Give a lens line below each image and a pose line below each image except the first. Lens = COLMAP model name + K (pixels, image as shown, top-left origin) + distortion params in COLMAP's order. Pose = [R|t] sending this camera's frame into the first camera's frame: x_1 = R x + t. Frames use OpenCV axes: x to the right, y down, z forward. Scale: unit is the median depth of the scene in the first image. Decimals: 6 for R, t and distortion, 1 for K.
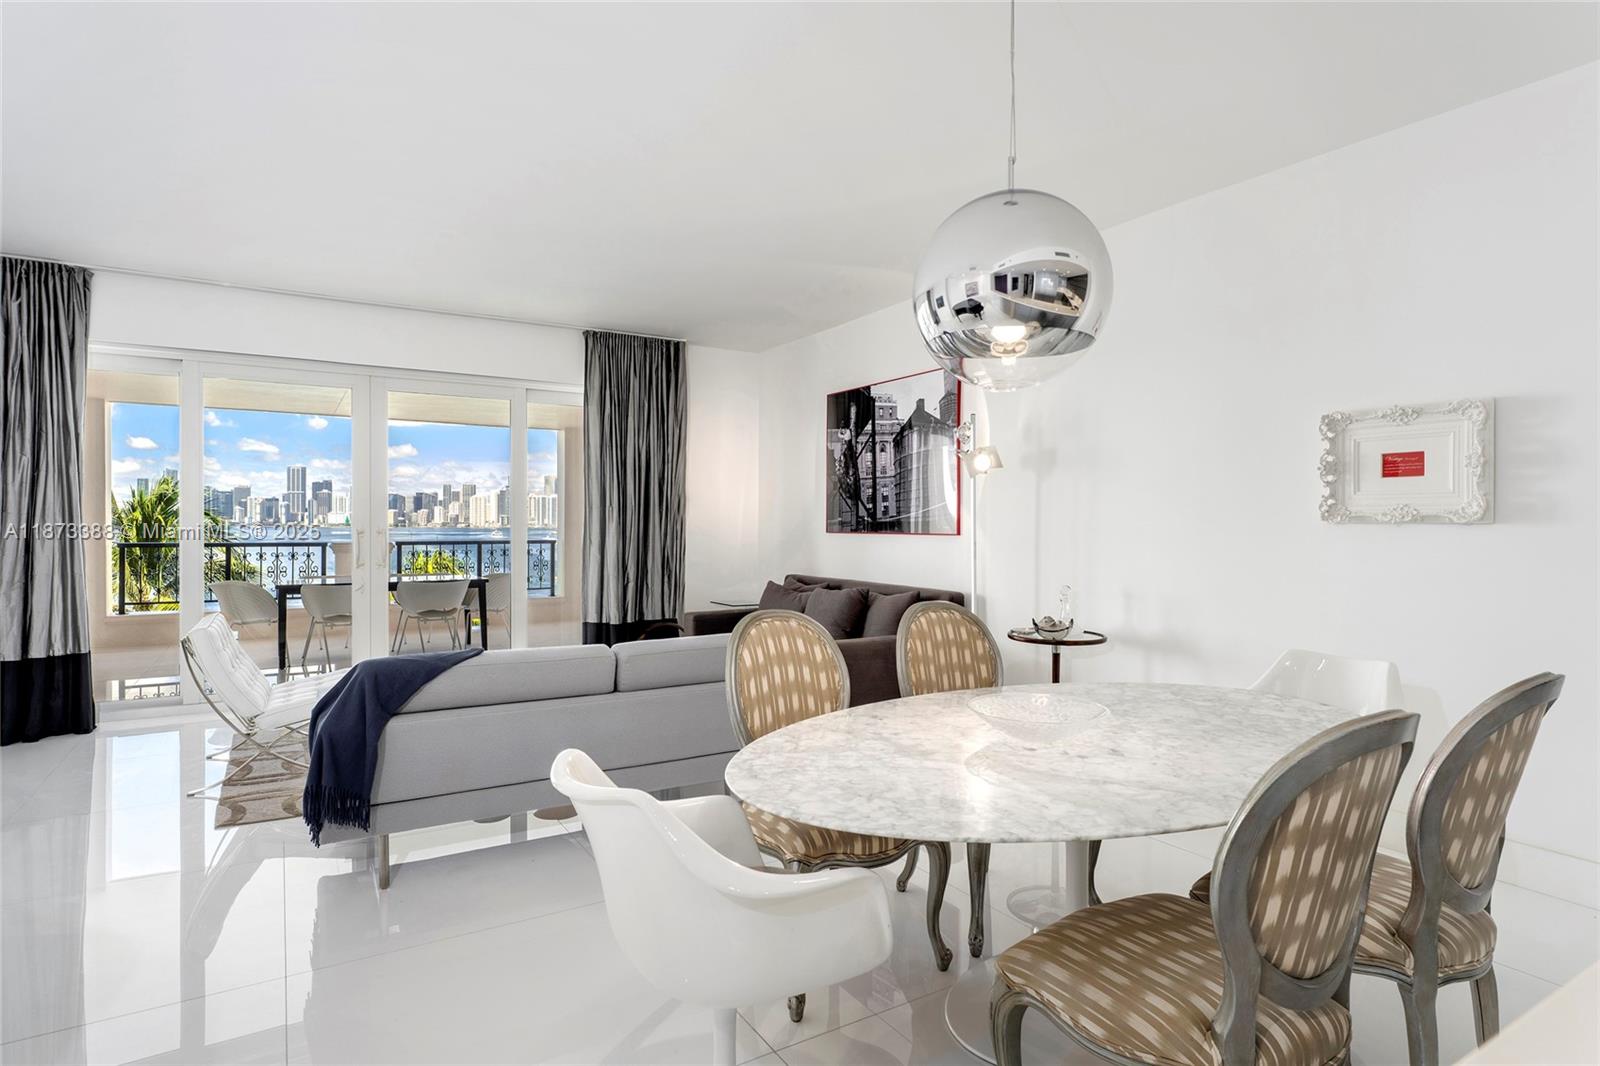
lens RADIAL K [[851.4, 0, 799.2], [0, 851.4, 525.2], [0, 0, 1]] dist [0.000626, -0.000890]
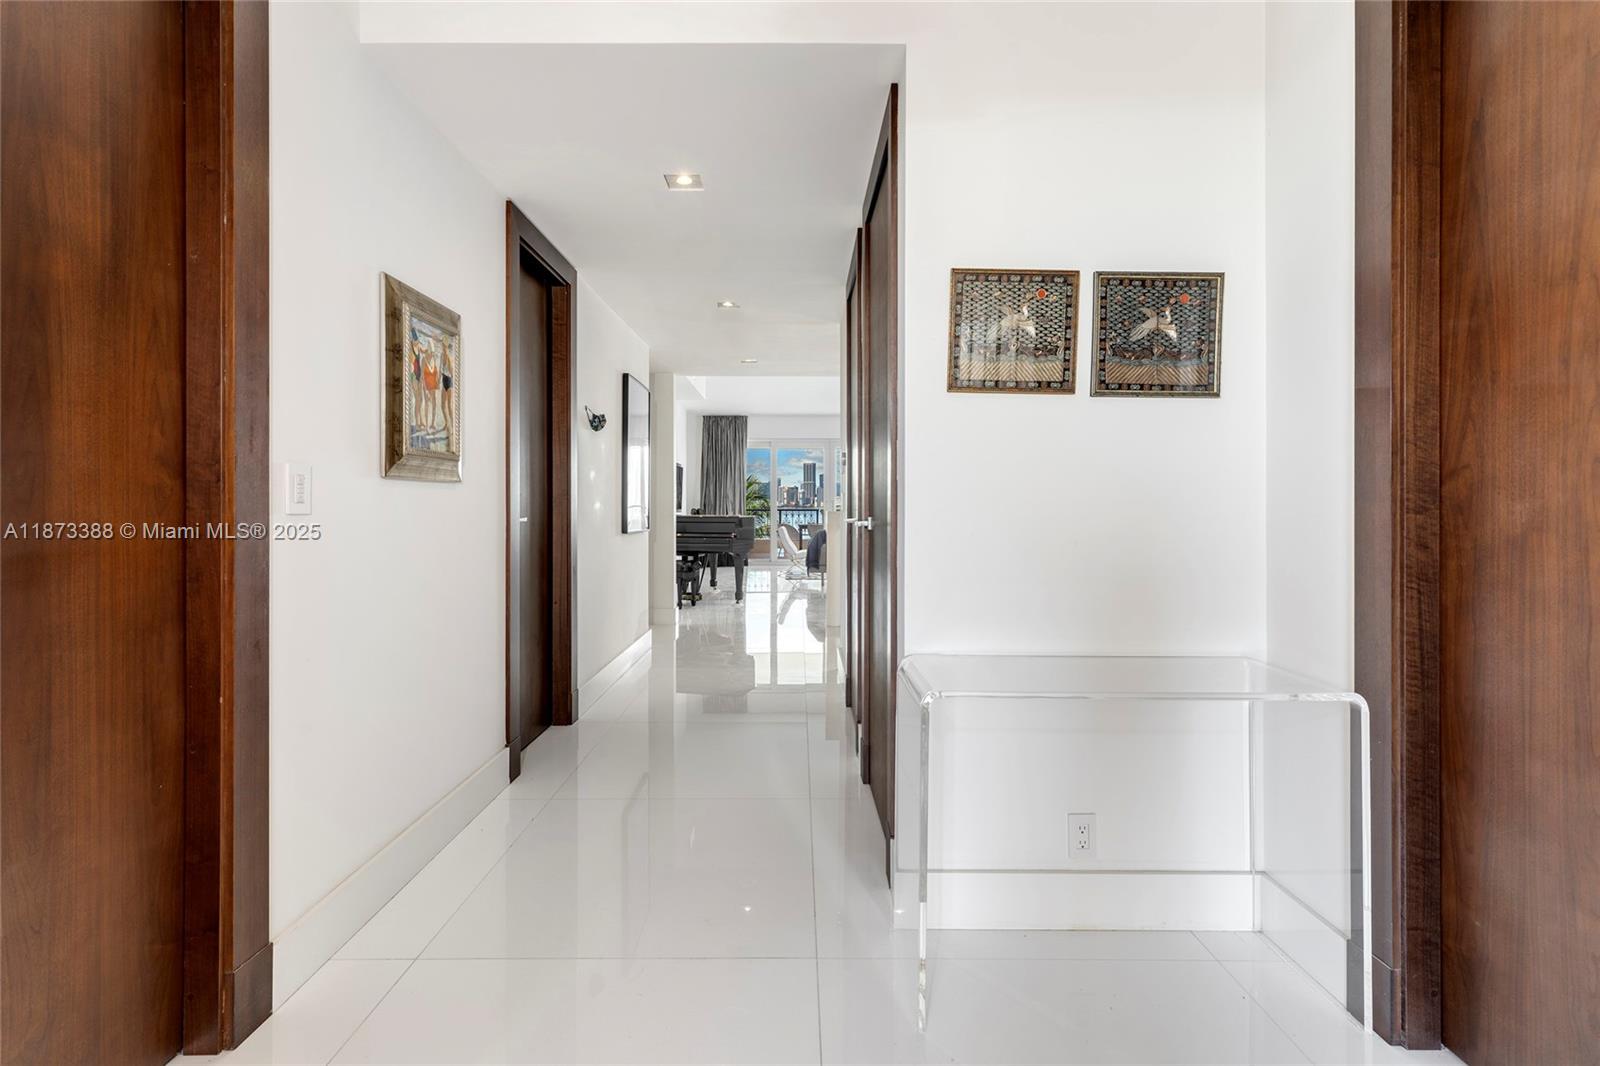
lens RADIAL K [[762.8, 0, 798.8], [0, 762.8, 505.1], [0, 0, 1]] dist [0.000366, -0.000004]
pose [[0.853675, -0.002026, -0.520802, 0.623989], [0.000528, 0.999995, -0.003025, 0.024653], [0.520805, 0.002307, 0.853672, -1.029938]]
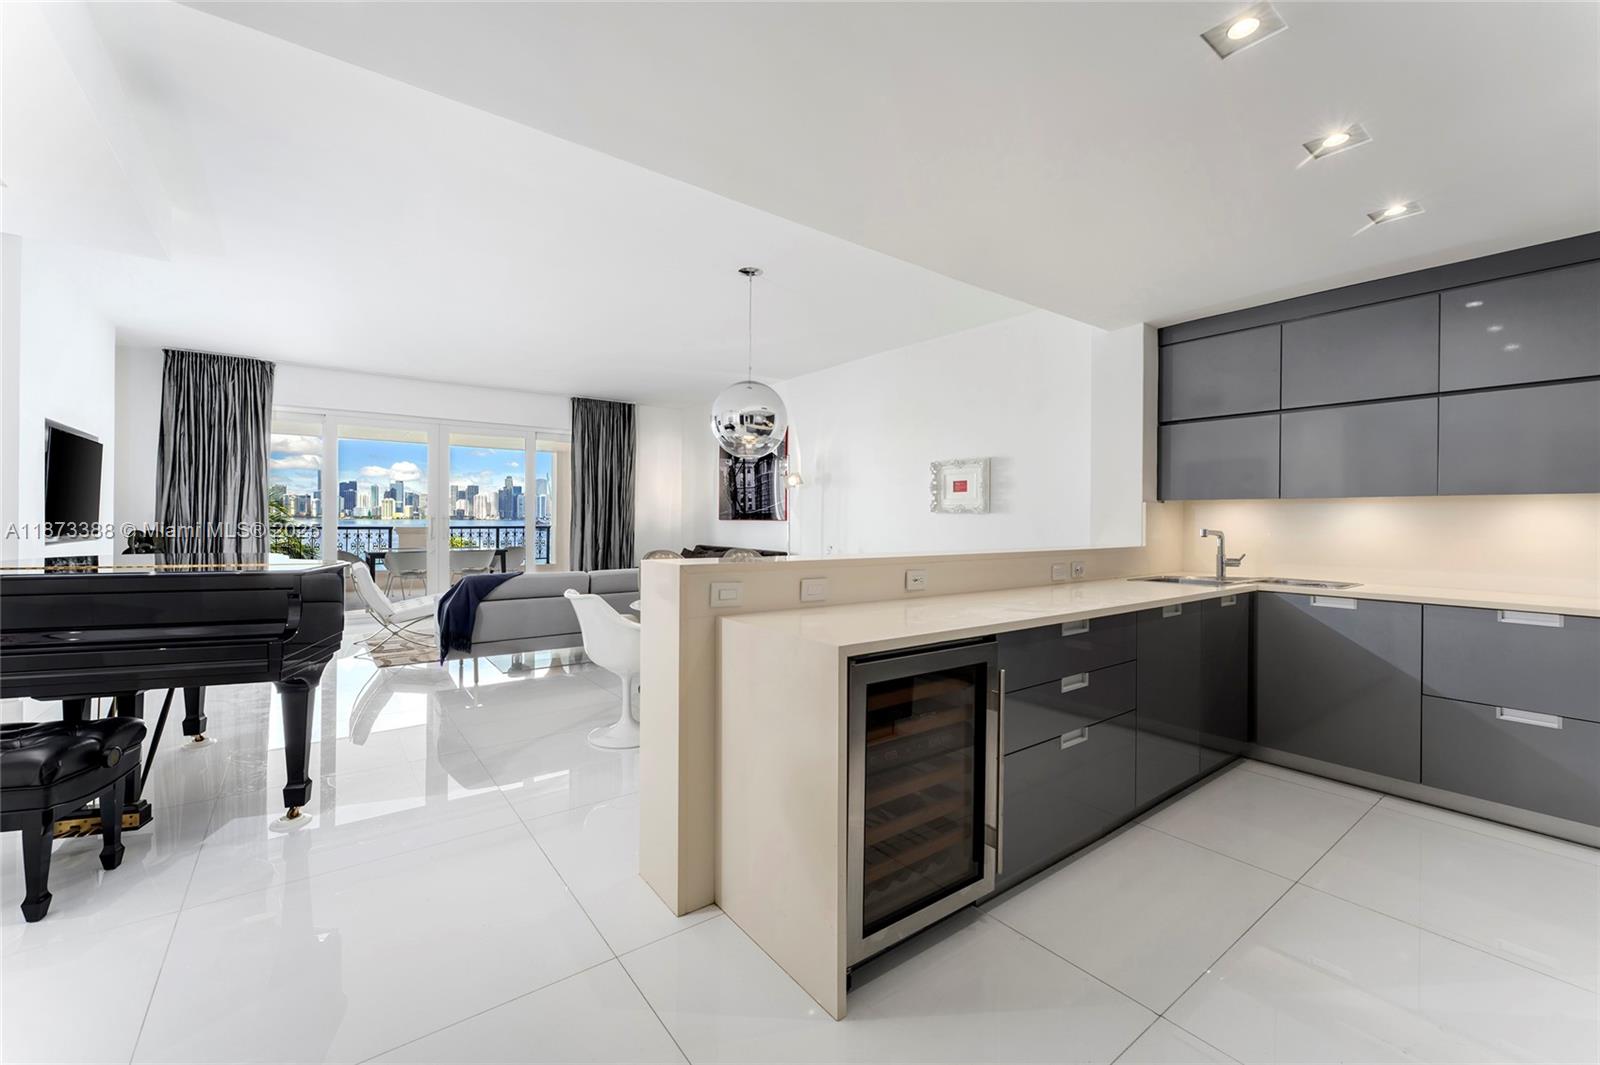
lens RADIAL K [[653.1, 0, 804.0], [0, 653.1, 518.6], [0, 0, 1]] dist [0.000051, -0.000055]
pose [[0.994956, 0.003532, 0.100255, 0.075748], [-0.003425, 0.999993, -0.001241, 0.008101], [-0.100258, 0.000892, 0.994961, -0.334931]]
